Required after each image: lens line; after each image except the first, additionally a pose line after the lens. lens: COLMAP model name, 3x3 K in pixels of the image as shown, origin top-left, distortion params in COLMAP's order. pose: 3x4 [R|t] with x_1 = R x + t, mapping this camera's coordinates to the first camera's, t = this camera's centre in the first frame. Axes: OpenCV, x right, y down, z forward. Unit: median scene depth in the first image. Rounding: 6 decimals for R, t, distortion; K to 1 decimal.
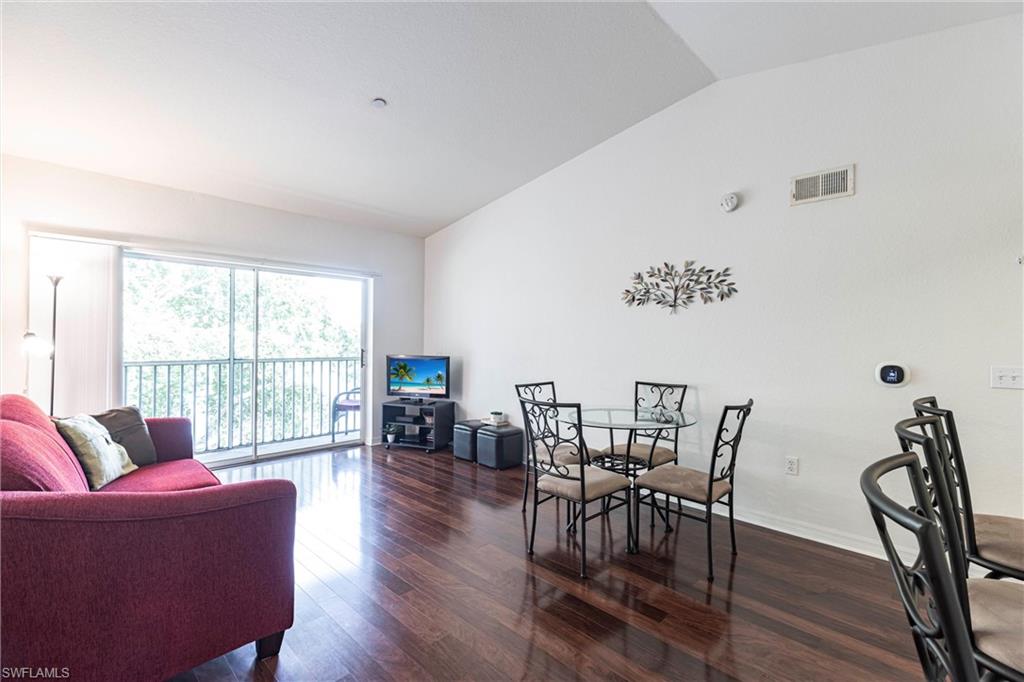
lens RADIAL K [[450.8, 0, 512.0], [0, 450.8, 341.0], [0, 0, 1]] dist [0.002782, 0.000222]
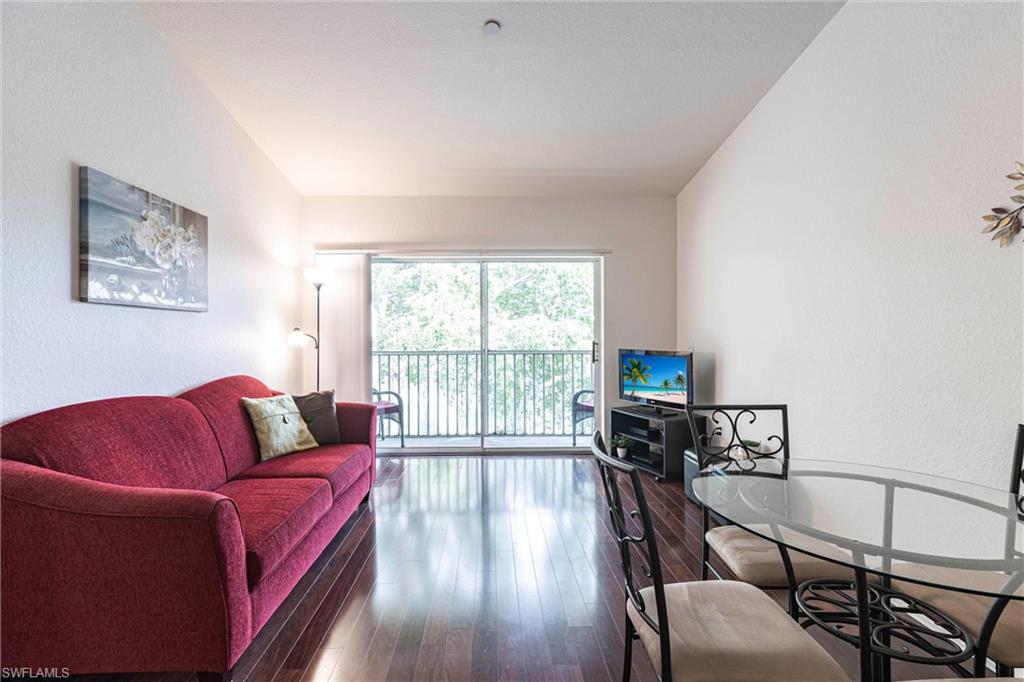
lens RADIAL K [[474.4, 0, 494.8], [0, 474.4, 333.9], [0, 0, 1]] dist [0.023002, -0.000183]
pose [[0.707474, -0.004081, -0.706727, 0.233537], [0.007984, 0.999966, 0.002219, 0.000440], [0.706694, -0.007212, 0.707483, 0.328502]]
